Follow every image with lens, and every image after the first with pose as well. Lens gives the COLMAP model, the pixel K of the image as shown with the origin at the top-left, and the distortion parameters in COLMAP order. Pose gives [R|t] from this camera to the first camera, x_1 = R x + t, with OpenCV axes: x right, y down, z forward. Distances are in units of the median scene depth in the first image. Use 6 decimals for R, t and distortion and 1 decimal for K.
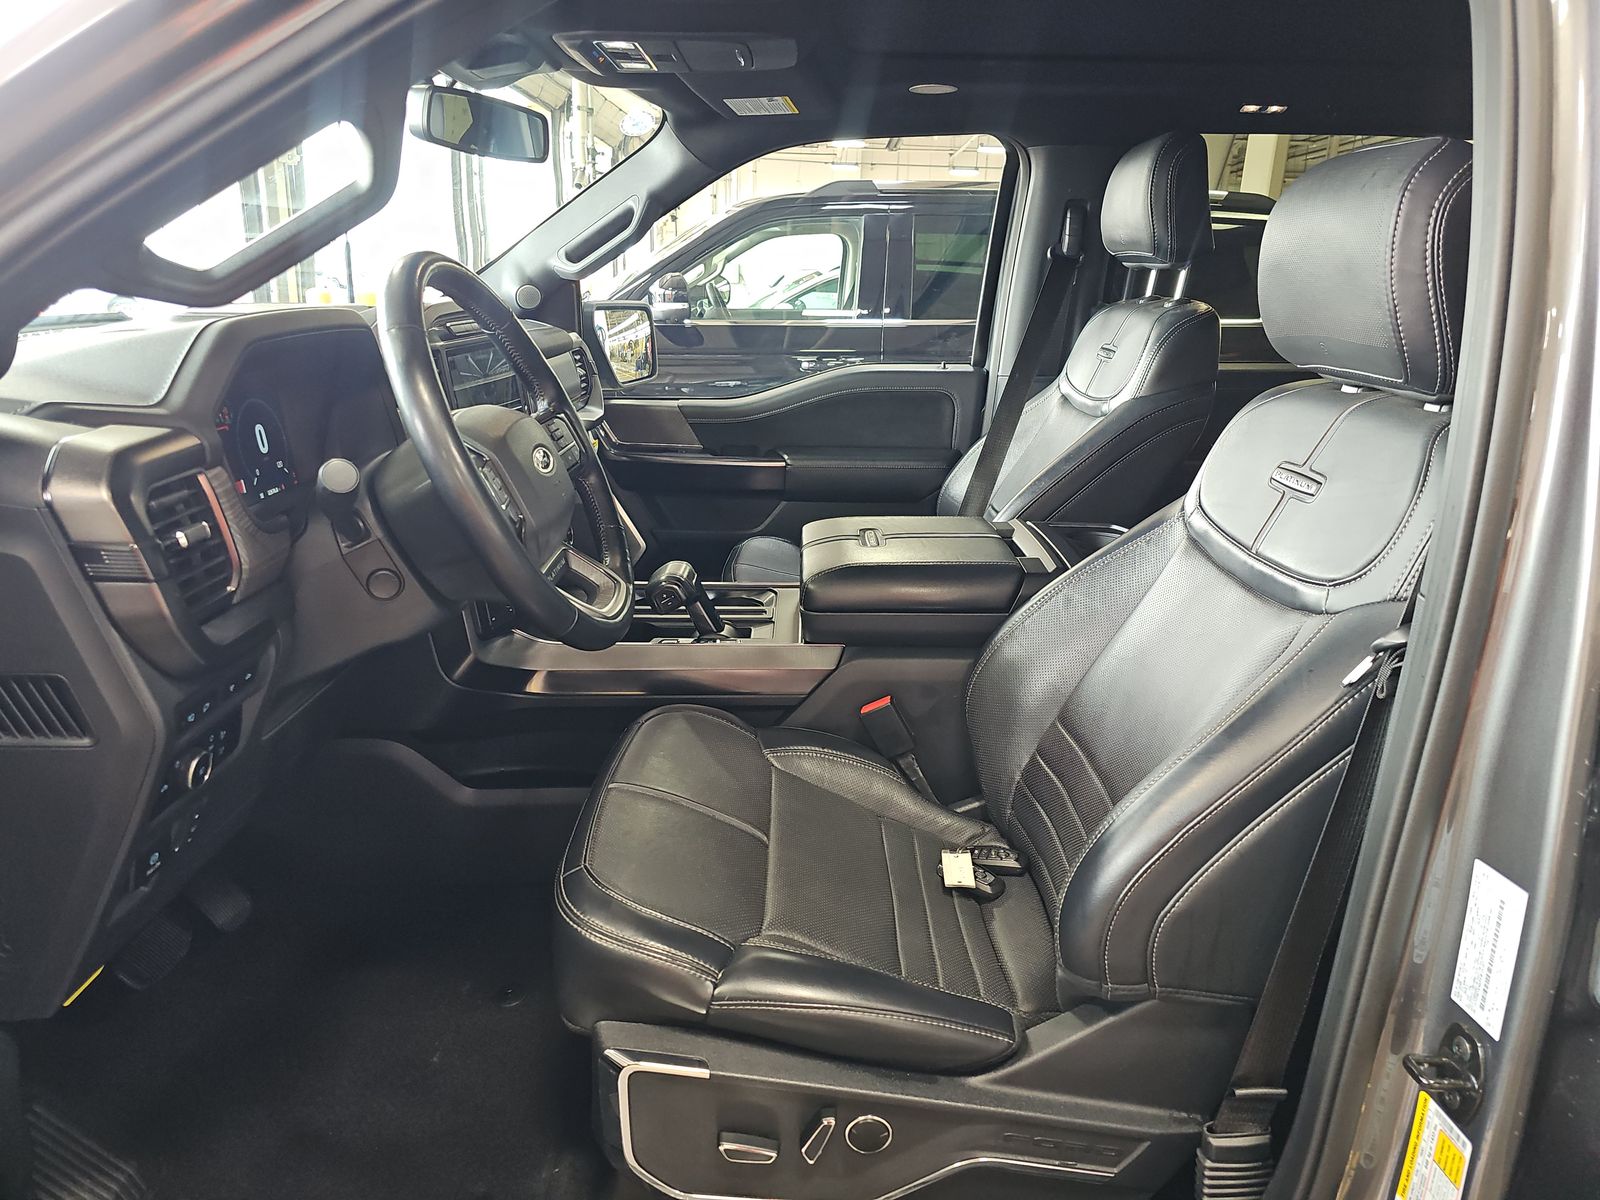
lens RADIAL K [[1067.4, 0, 800.0], [0, 1067.4, 600.0], [0, 0, 1]] dist [0.020938, -0.004294]
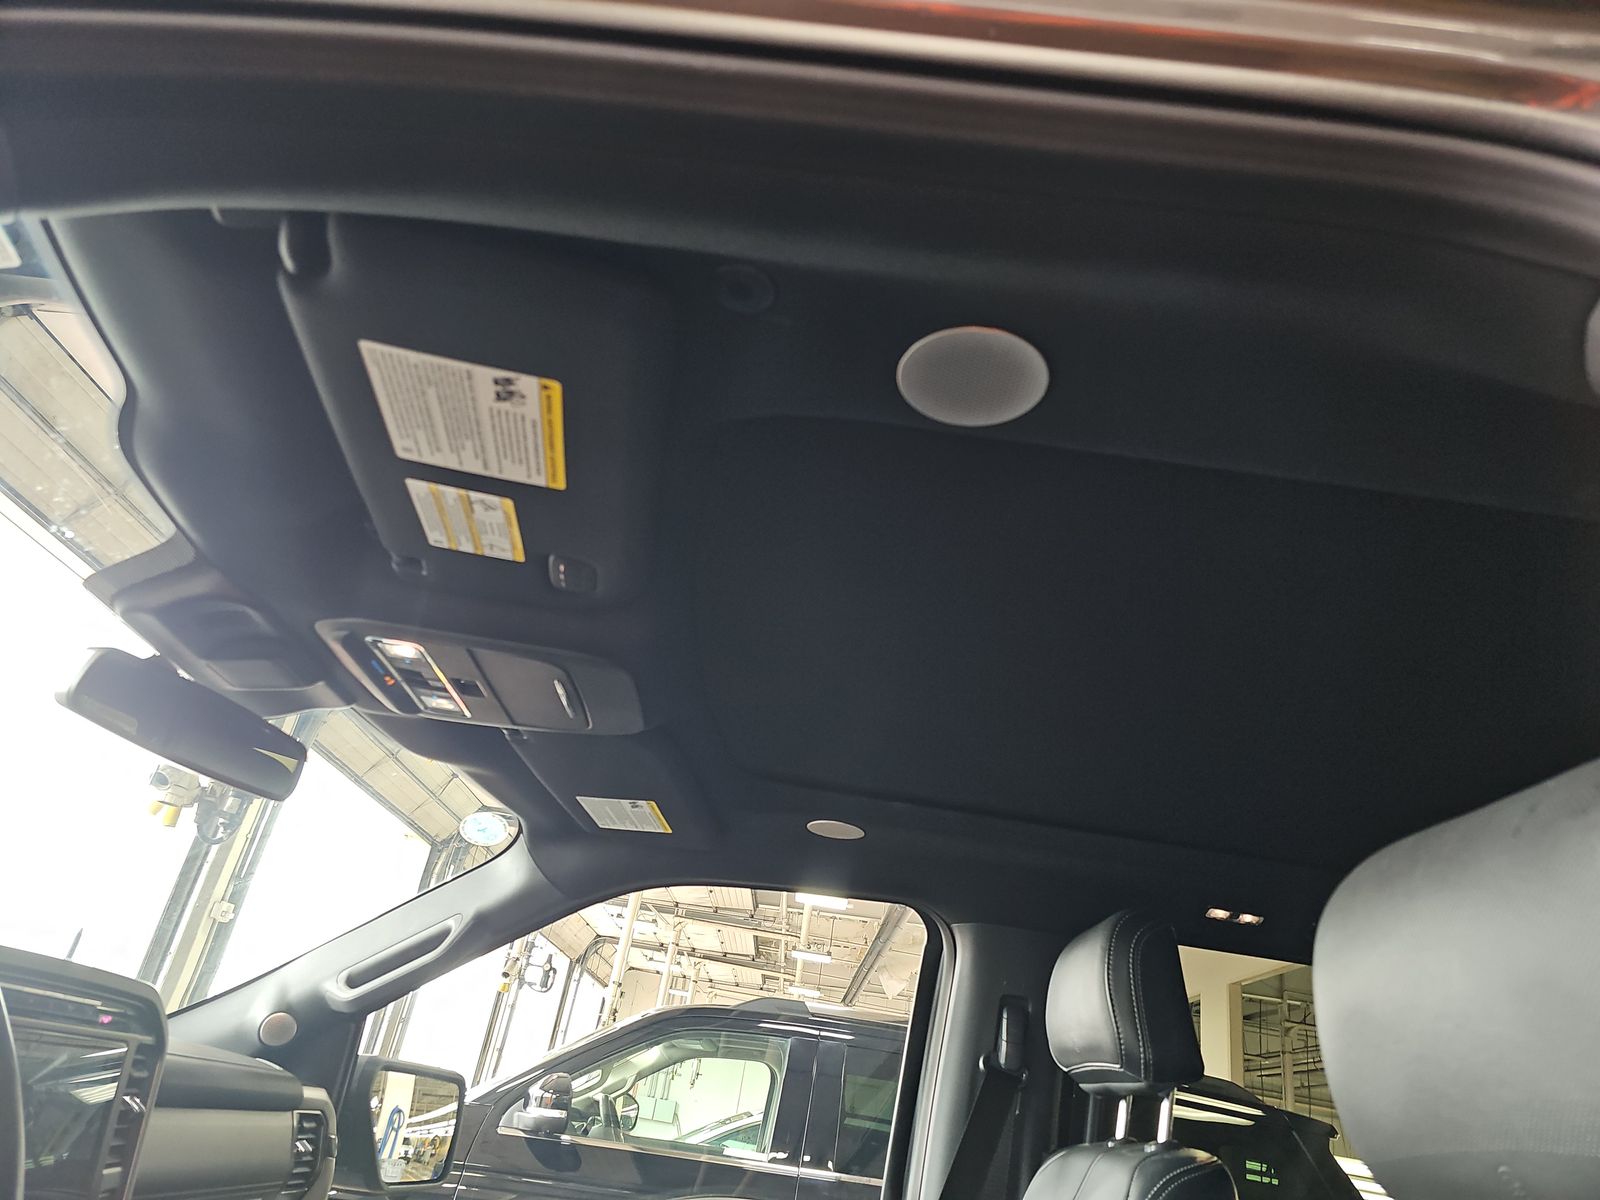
lens RADIAL K [[1067.4, 0, 800.0], [0, 1067.4, 600.0], [0, 0, 1]] dist [0.020938, -0.004294]
pose [[0.990925, 0.133904, -0.011692, 0.071518], [-0.105675, 0.722354, -0.683402, -0.031521], [-0.083064, 0.678436, 0.729949, 0.241487]]
